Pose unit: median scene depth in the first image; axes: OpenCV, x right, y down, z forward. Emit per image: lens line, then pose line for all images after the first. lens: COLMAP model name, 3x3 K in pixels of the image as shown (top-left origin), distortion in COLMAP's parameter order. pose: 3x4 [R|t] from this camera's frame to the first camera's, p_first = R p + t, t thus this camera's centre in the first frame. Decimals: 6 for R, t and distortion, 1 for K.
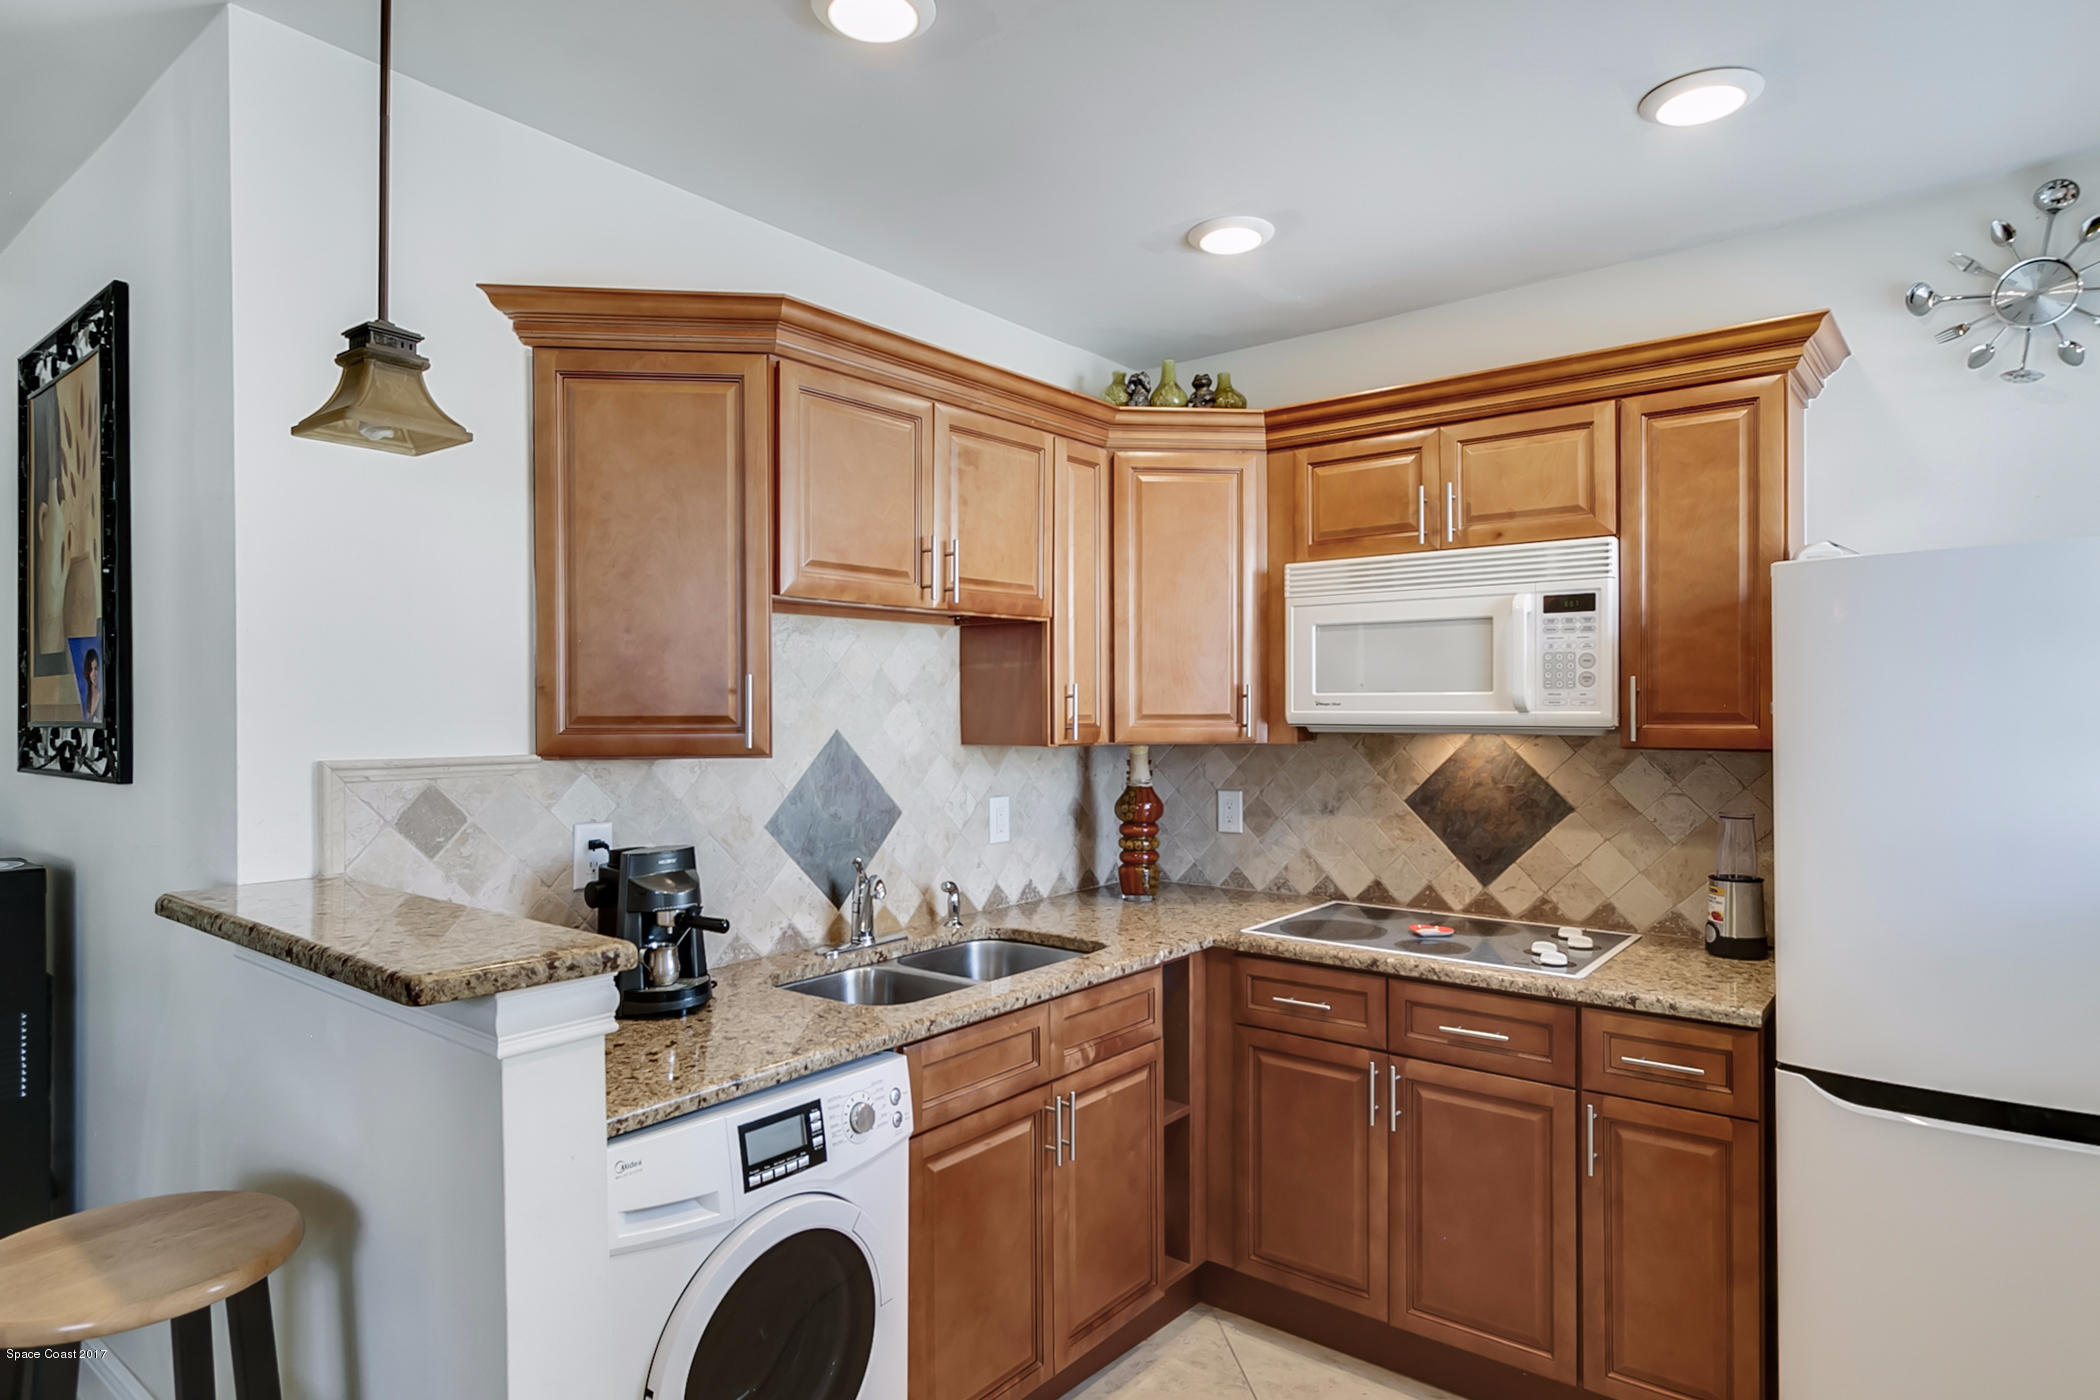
lens RADIAL K [[1175.8, 0, 1046.0], [0, 1175.8, 710.9], [0, 0, 1]] dist [0.008281, 0.001623]
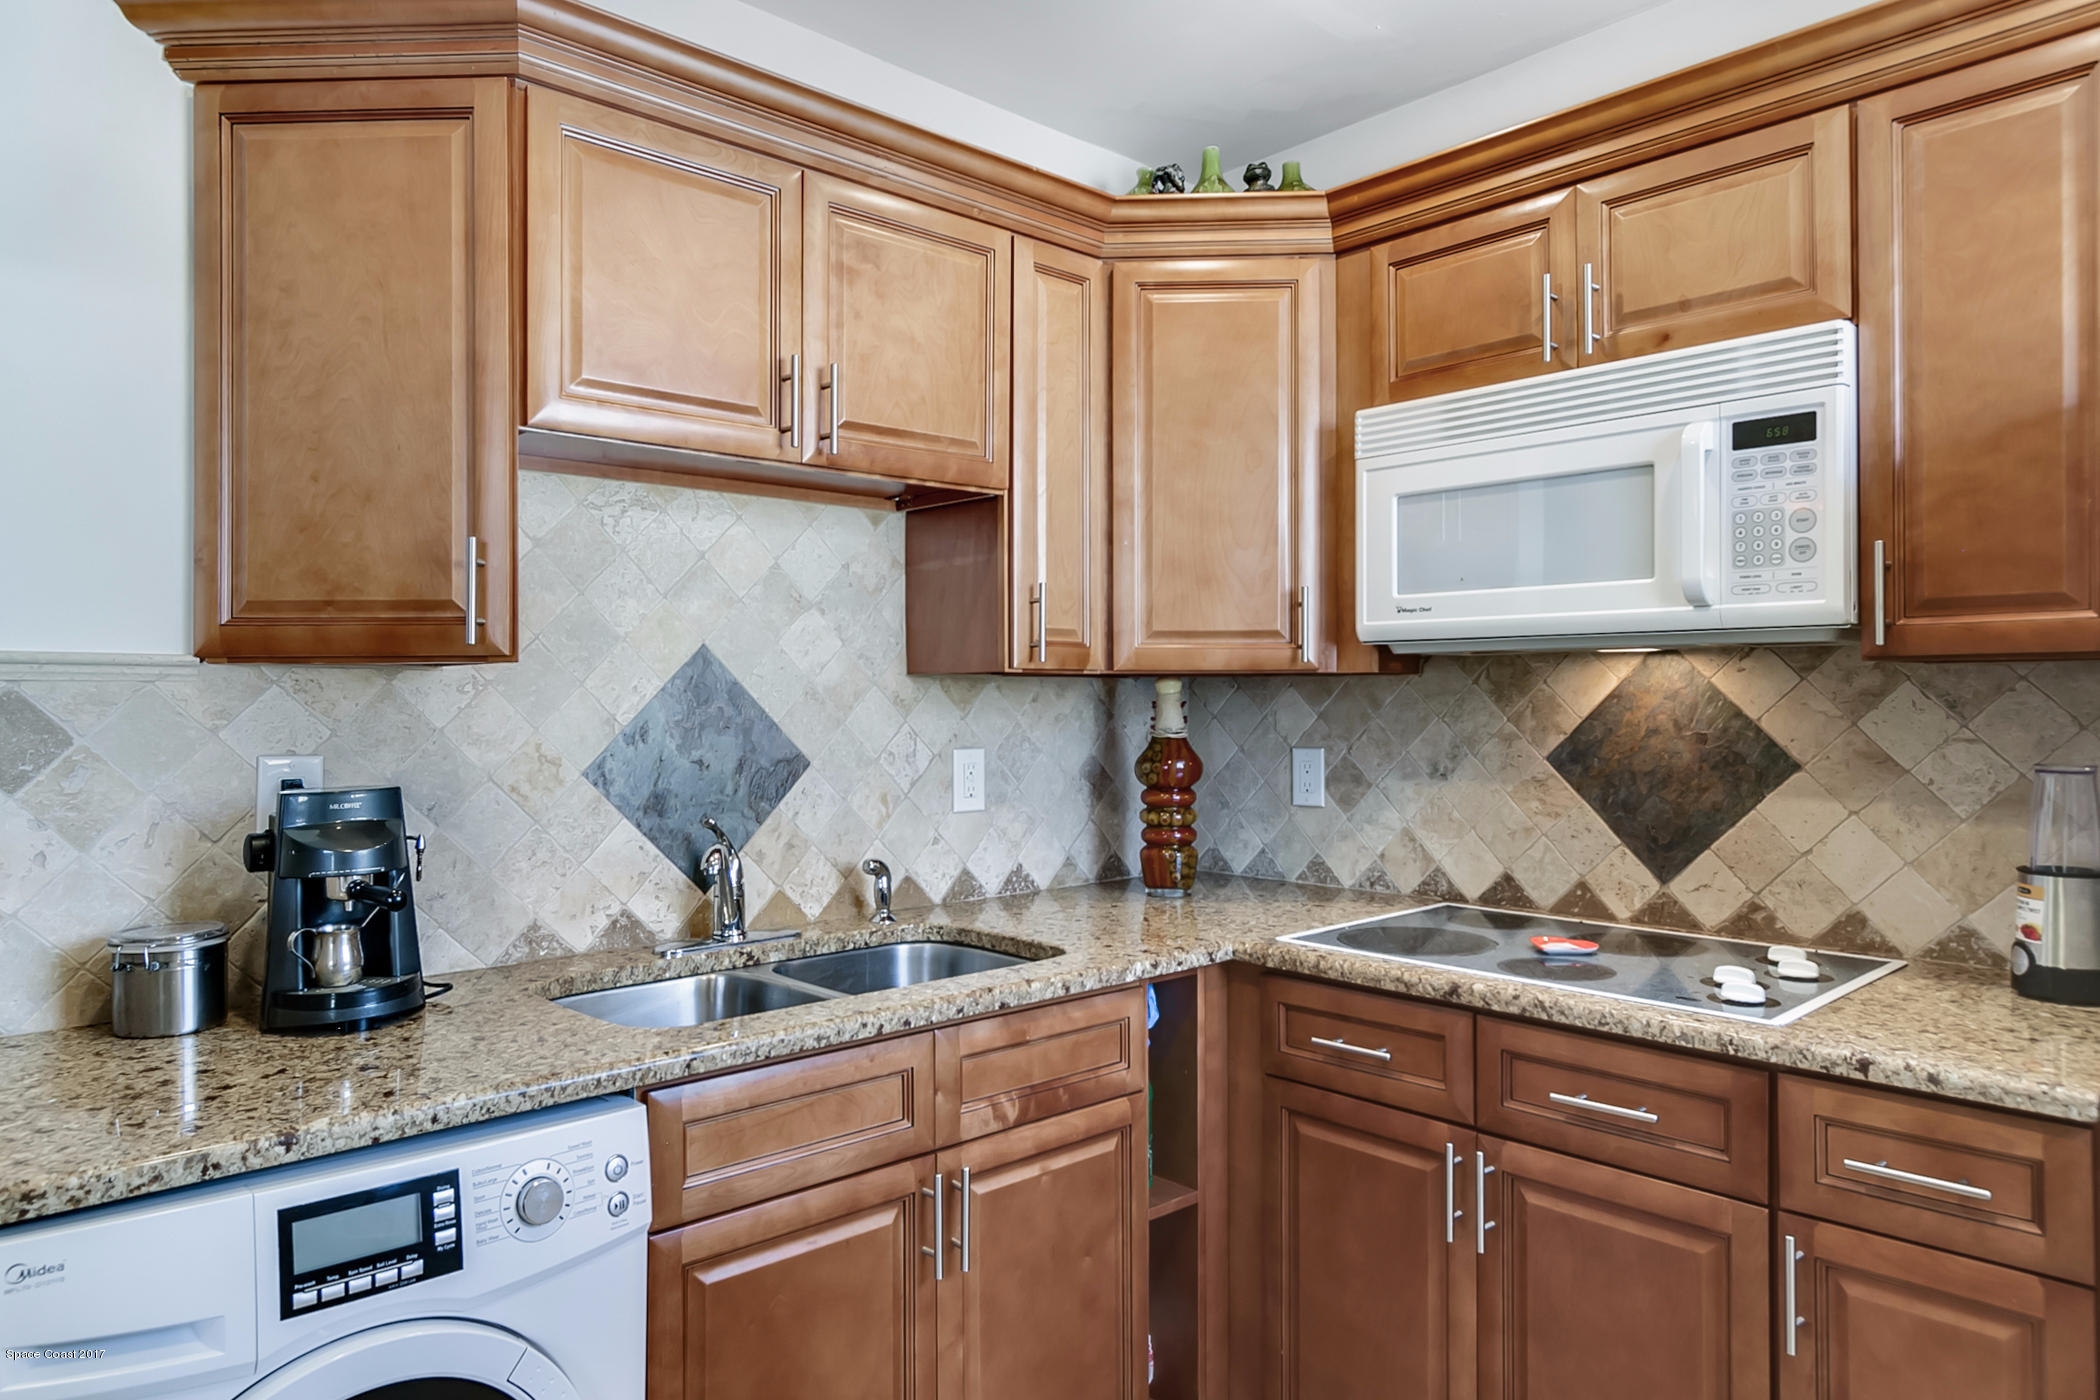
lens RADIAL K [[1330.1, 0, 1053.3], [0, 1330.1, 687.9], [0, 0, 1]] dist [0.009576, -0.002186]
pose [[0.989328, -0.000015, -0.145704, 0.166031], [-0.001431, 0.999951, -0.009816, 0.054079], [0.145697, 0.009920, 0.989279, 0.236128]]
